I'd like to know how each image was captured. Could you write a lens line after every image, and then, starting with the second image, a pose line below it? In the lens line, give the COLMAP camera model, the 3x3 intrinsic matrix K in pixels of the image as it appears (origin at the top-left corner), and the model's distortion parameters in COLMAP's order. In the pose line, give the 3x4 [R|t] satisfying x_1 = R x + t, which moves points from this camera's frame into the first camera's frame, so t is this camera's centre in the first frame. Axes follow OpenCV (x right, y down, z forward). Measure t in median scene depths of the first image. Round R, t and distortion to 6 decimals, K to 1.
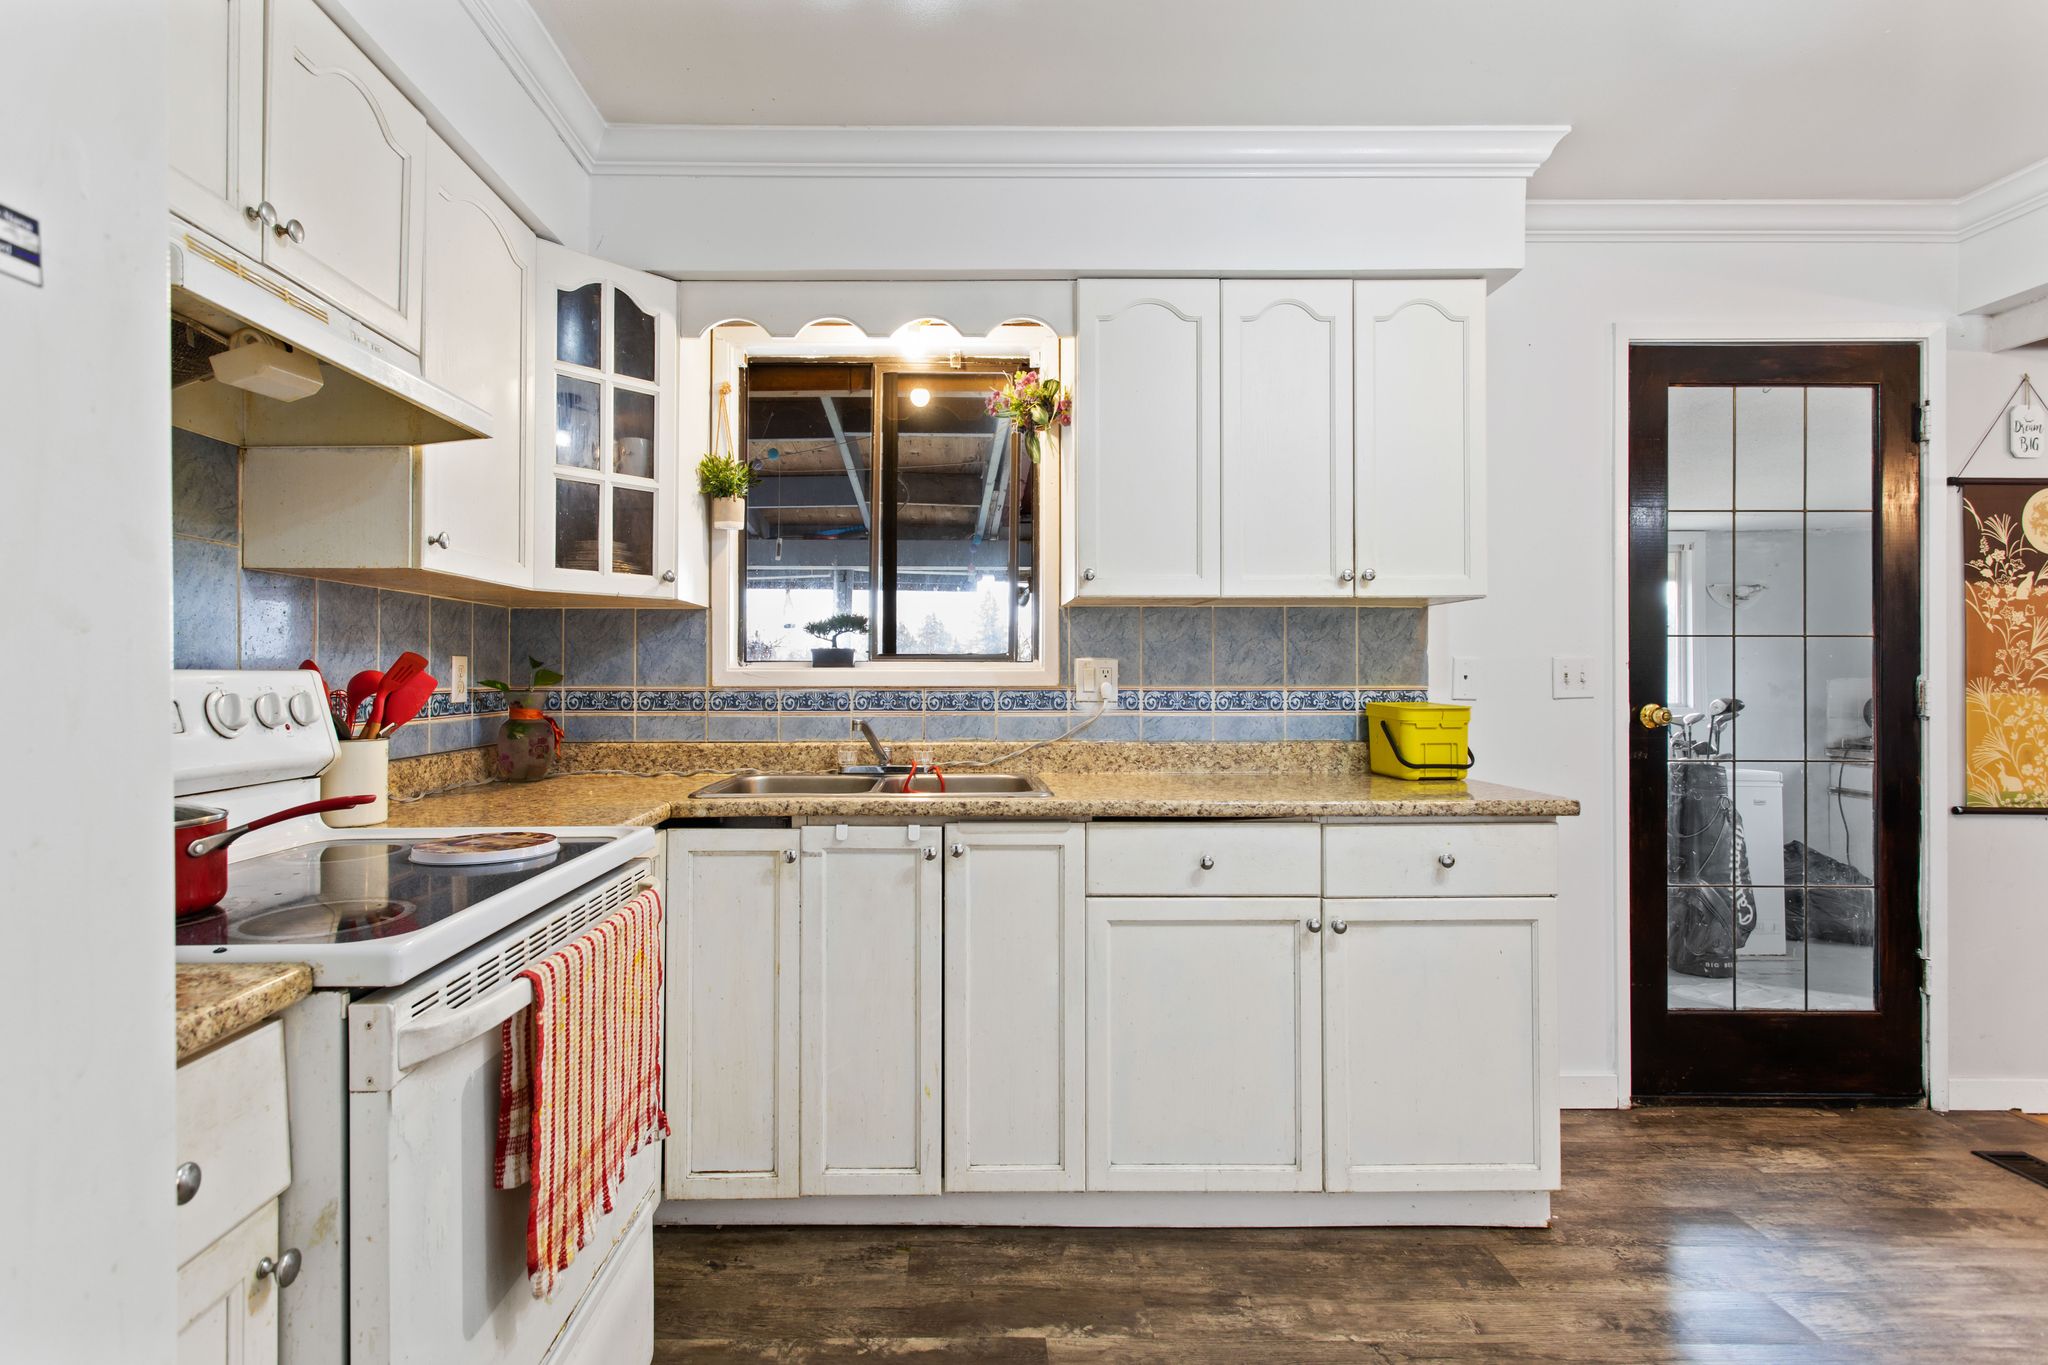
lens RADIAL K [[965.7, 0, 1034.9], [0, 965.7, 668.8], [0, 0, 1]] dist [0.001695, 0.002933]
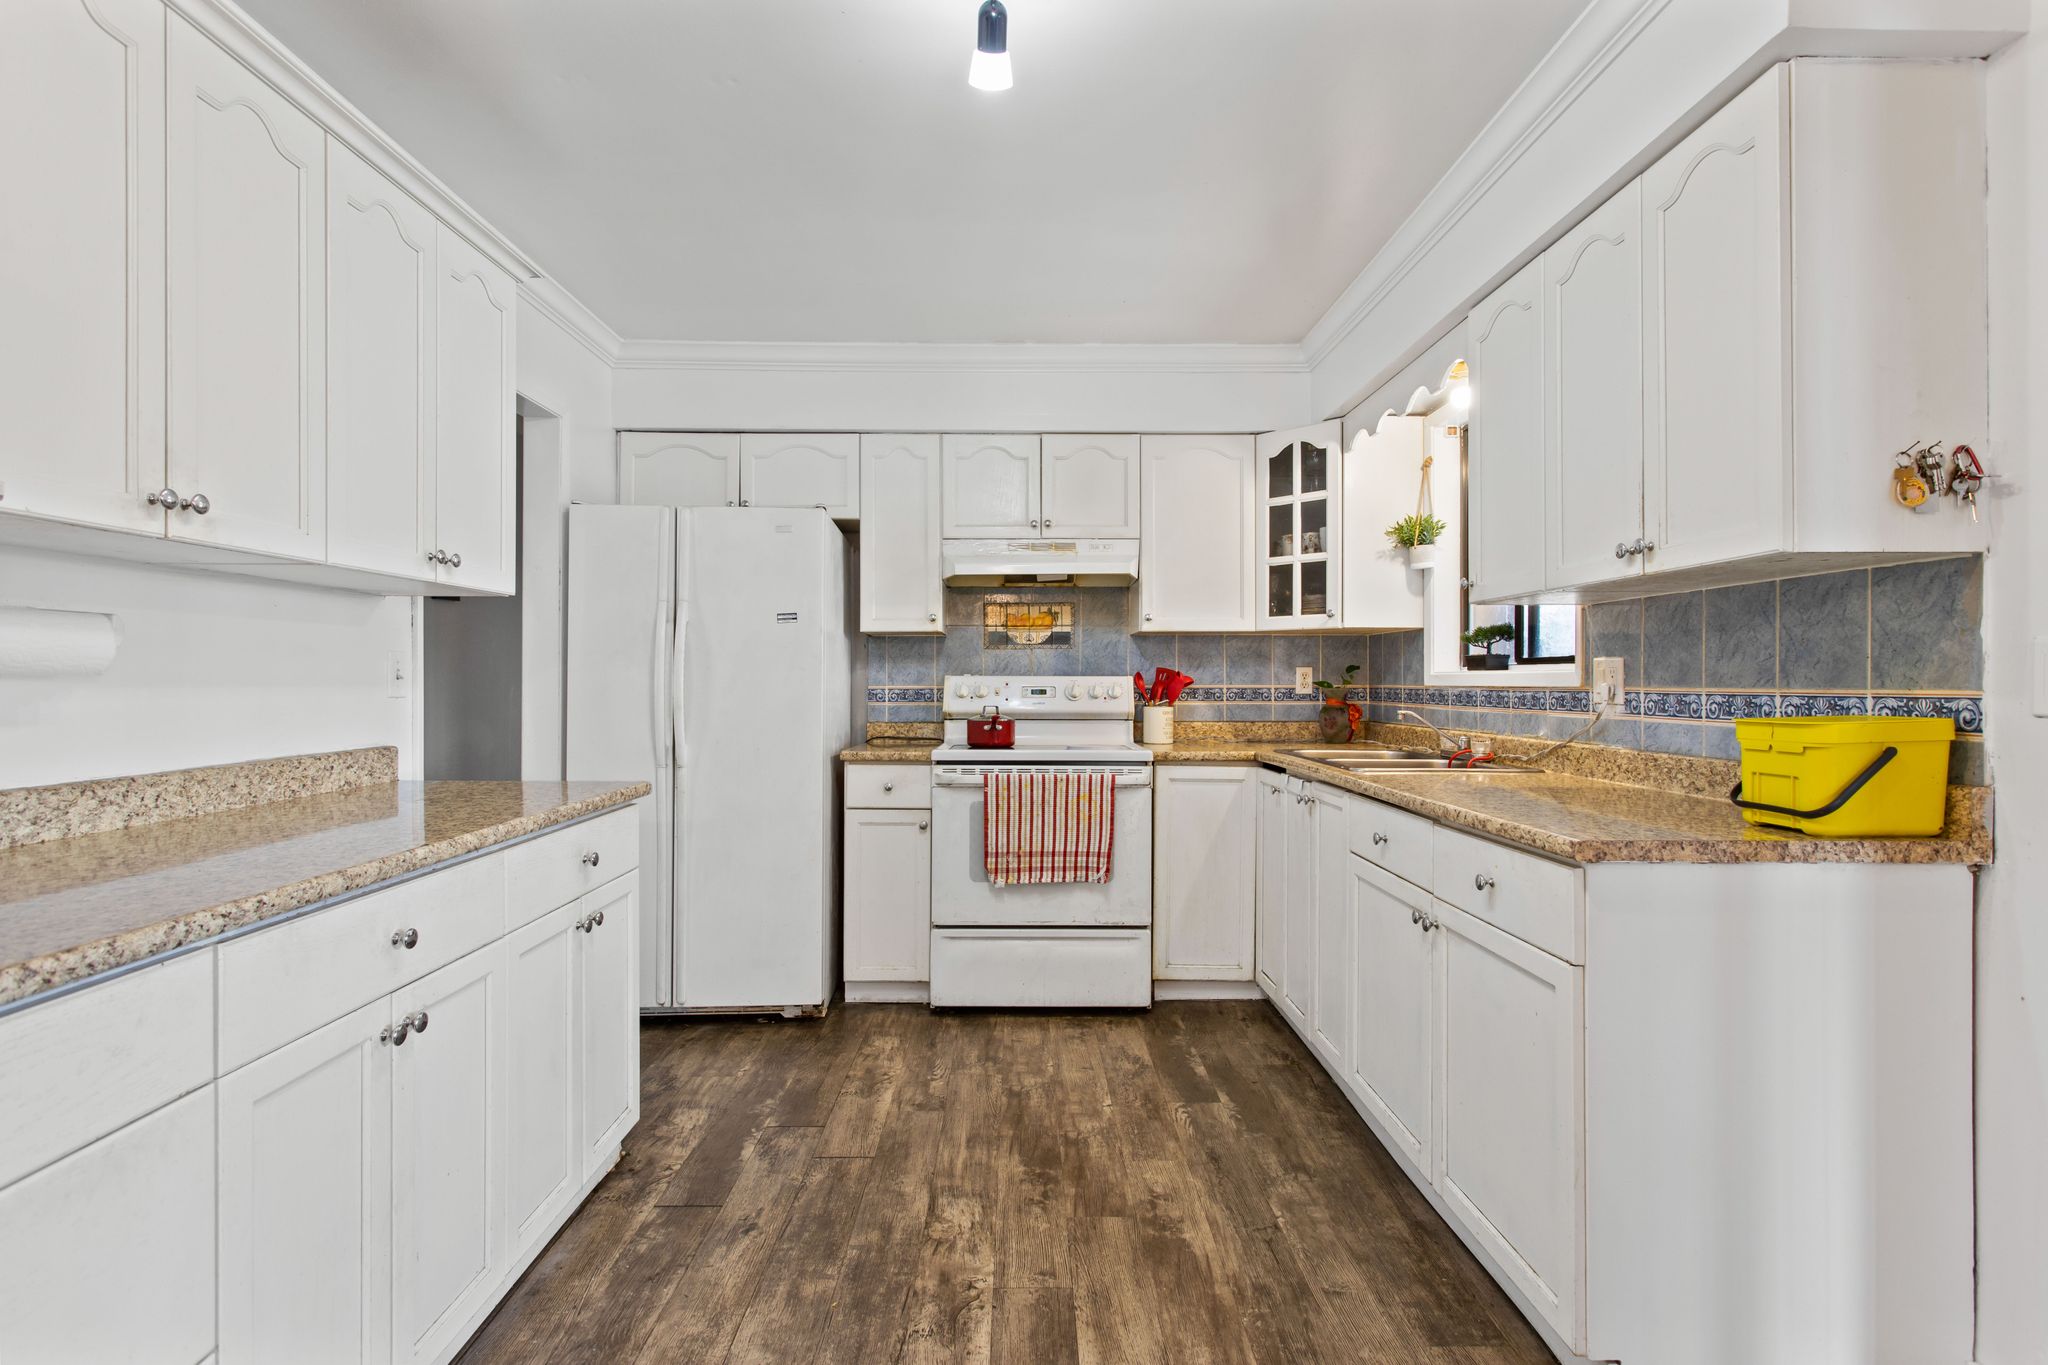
lens RADIAL K [[965.7, 0, 1035.6], [0, 965.7, 677.9], [0, 0, 1]] dist [0.001695, 0.002933]
pose [[0.002669, -0.003719, -0.999990, 1.123858], [0.007296, 0.999967, -0.003699, 0.009108], [0.999970, -0.007286, 0.002696, 0.502506]]
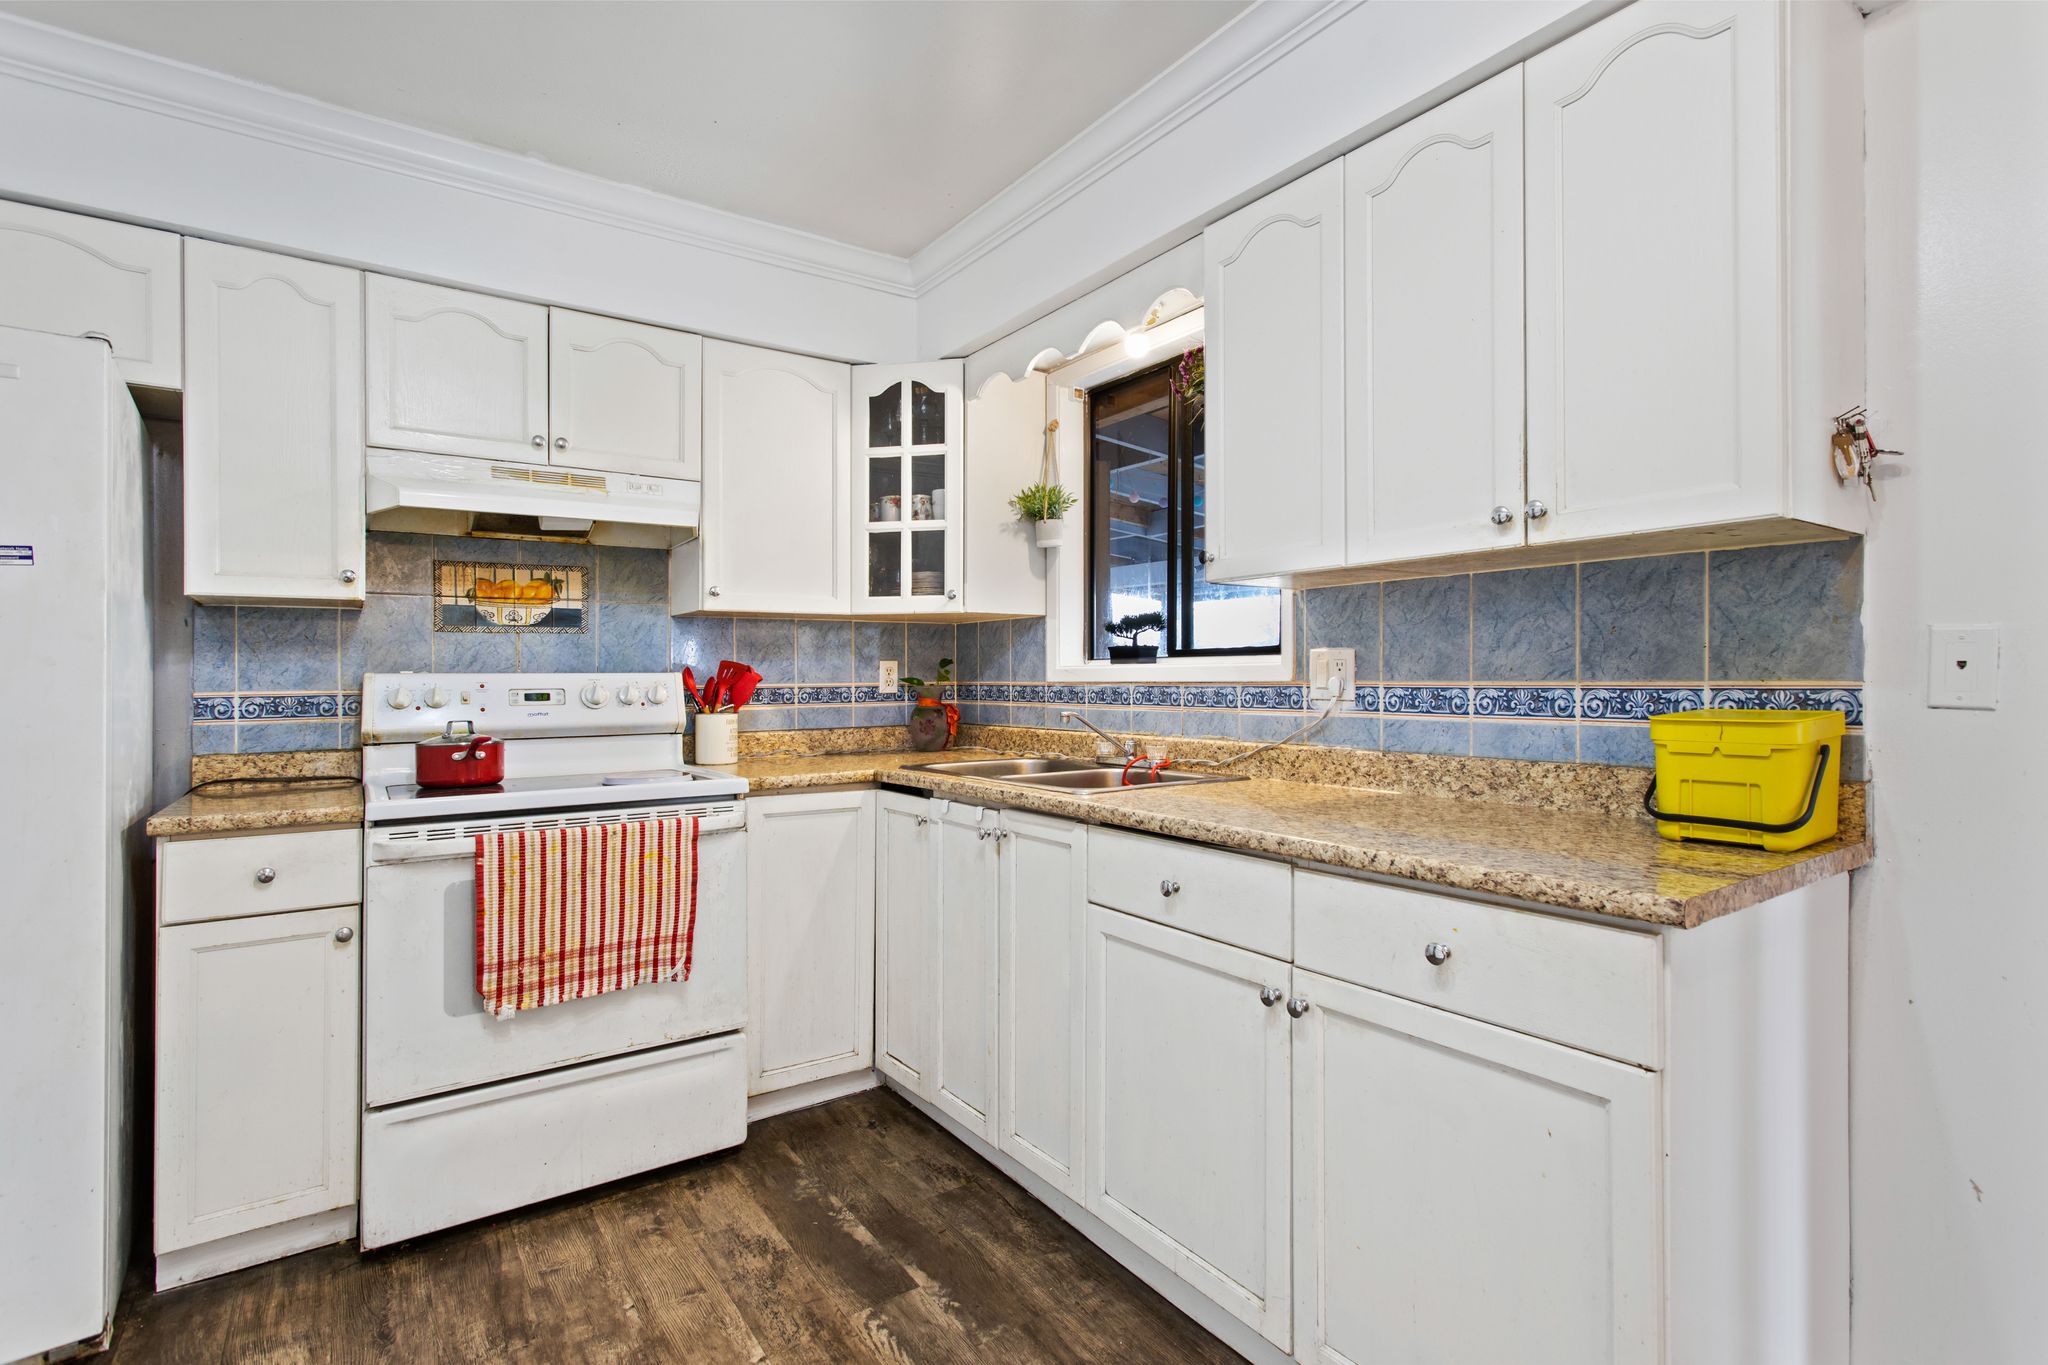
lens RADIAL K [[965.7, 0, 1046.4], [0, 965.7, 670.5], [0, 0, 1]] dist [0.001695, 0.002933]
pose [[0.565401, -0.009282, -0.824764, 0.697364], [0.014464, 0.999895, -0.001337, 0.006570], [0.824689, -0.011173, 0.565476, 0.365037]]
